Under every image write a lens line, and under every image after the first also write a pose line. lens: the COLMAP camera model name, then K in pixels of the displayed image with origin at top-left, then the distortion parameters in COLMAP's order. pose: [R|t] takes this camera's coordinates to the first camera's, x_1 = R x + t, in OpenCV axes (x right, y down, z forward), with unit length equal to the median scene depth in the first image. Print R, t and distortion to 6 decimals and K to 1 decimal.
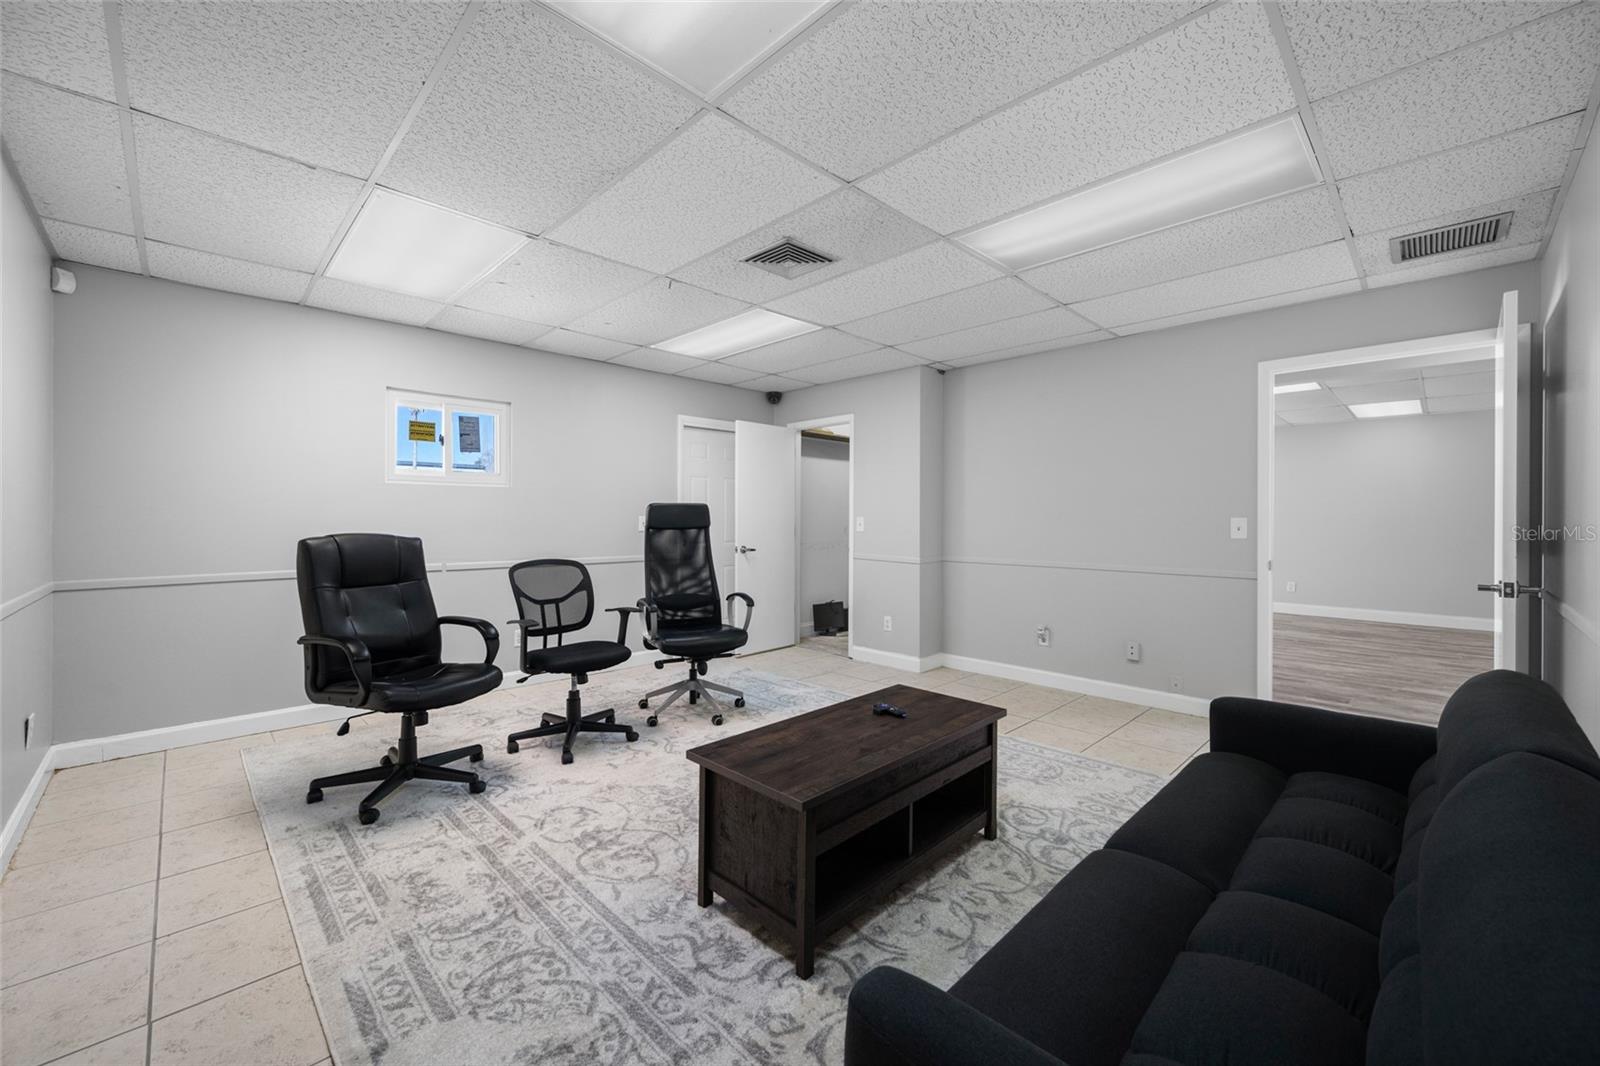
lens RADIAL K [[636.7, 0, 790.4], [0, 636.7, 522.6], [0, 0, 1]] dist [0.000662, -0.000602]
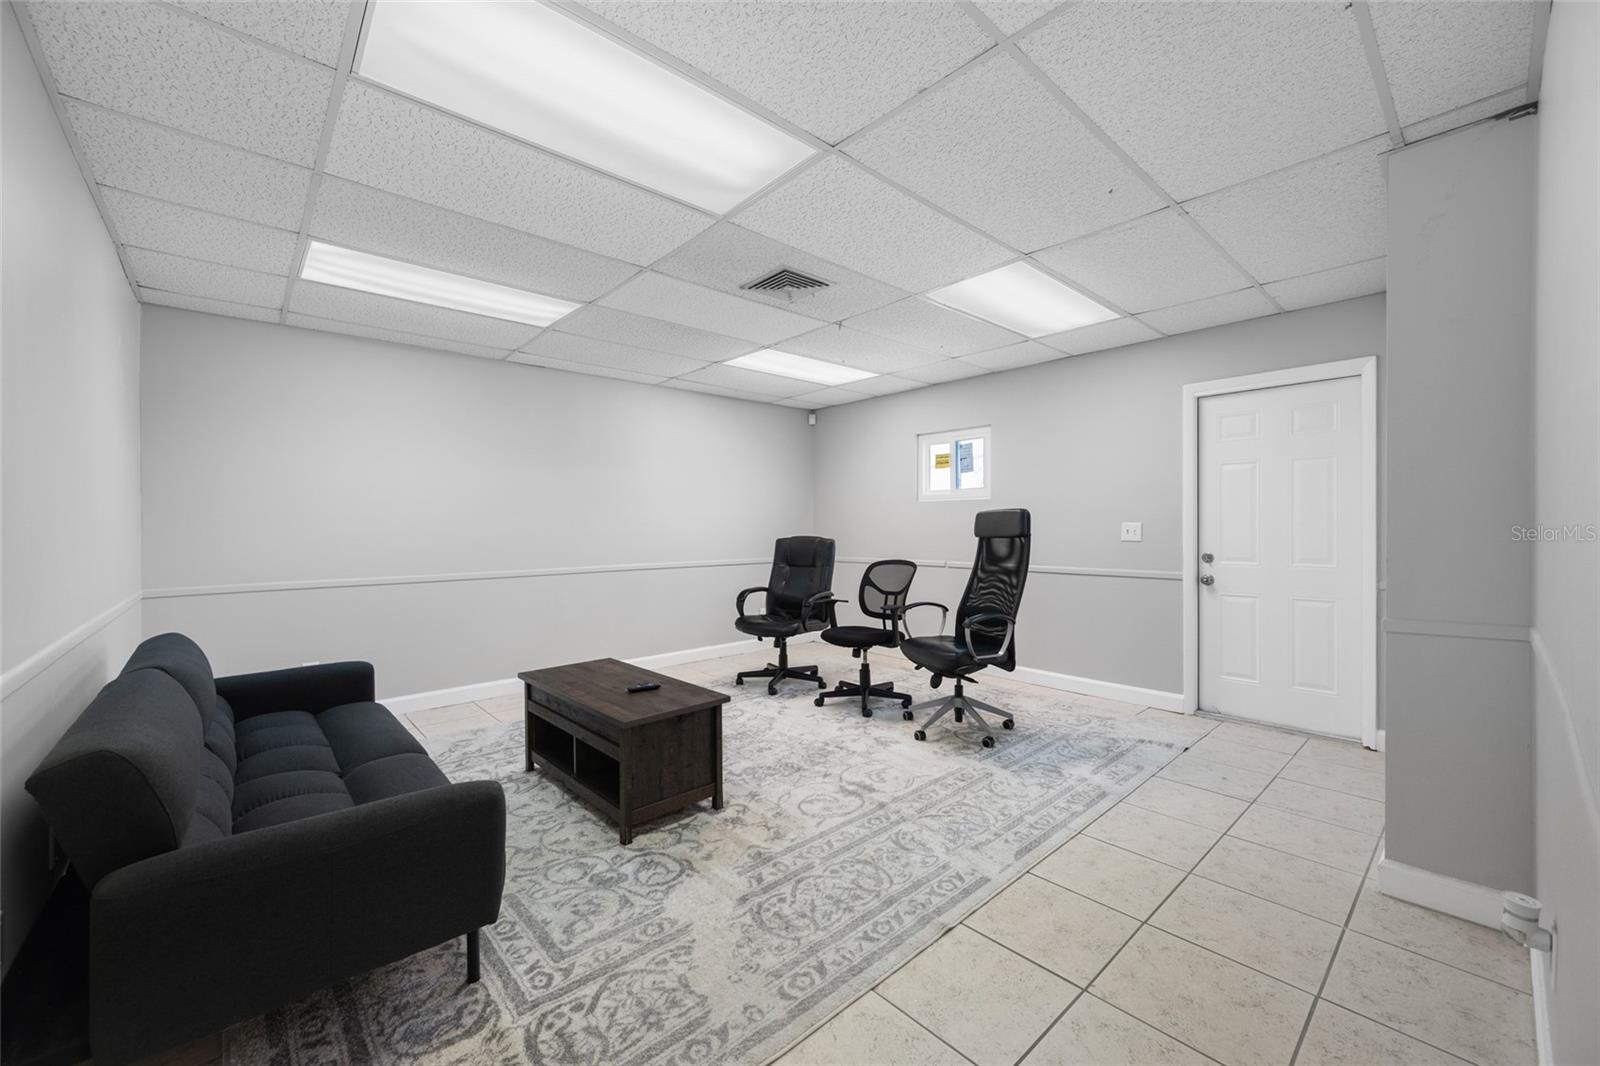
lens RADIAL K [[636.7, 0, 804.1], [0, 636.7, 526.7], [0, 0, 1]] dist [0.000662, -0.000602]
pose [[-0.039673, -0.000895, -0.999212, 1.021909], [-0.000149, 1.000000, -0.000890, -0.006487], [0.999213, 0.000113, -0.039673, 1.025824]]
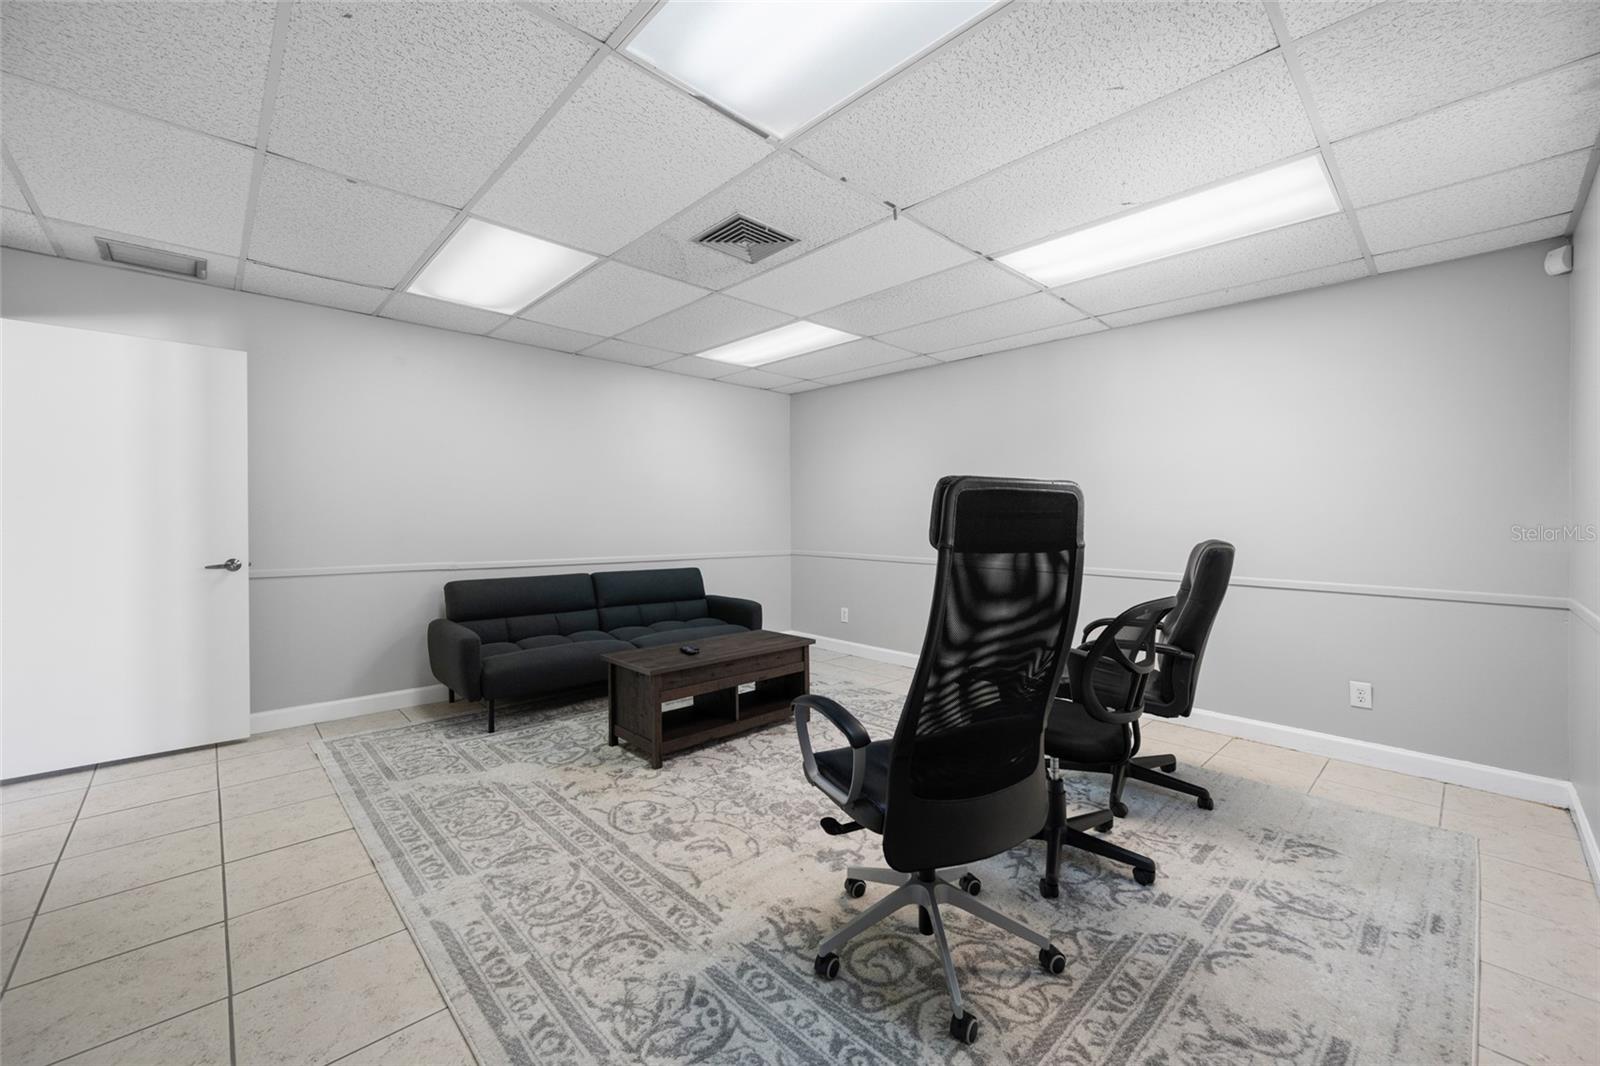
lens RADIAL K [[636.7, 0, 813.2], [0, 636.7, 530.6], [0, 0, 1]] dist [0.000662, -0.000602]
pose [[-0.999854, -0.014274, 0.009349, -0.096258], [-0.014015, 0.999531, 0.027237, -0.015622], [-0.009733, 0.027102, -0.999585, 1.840839]]
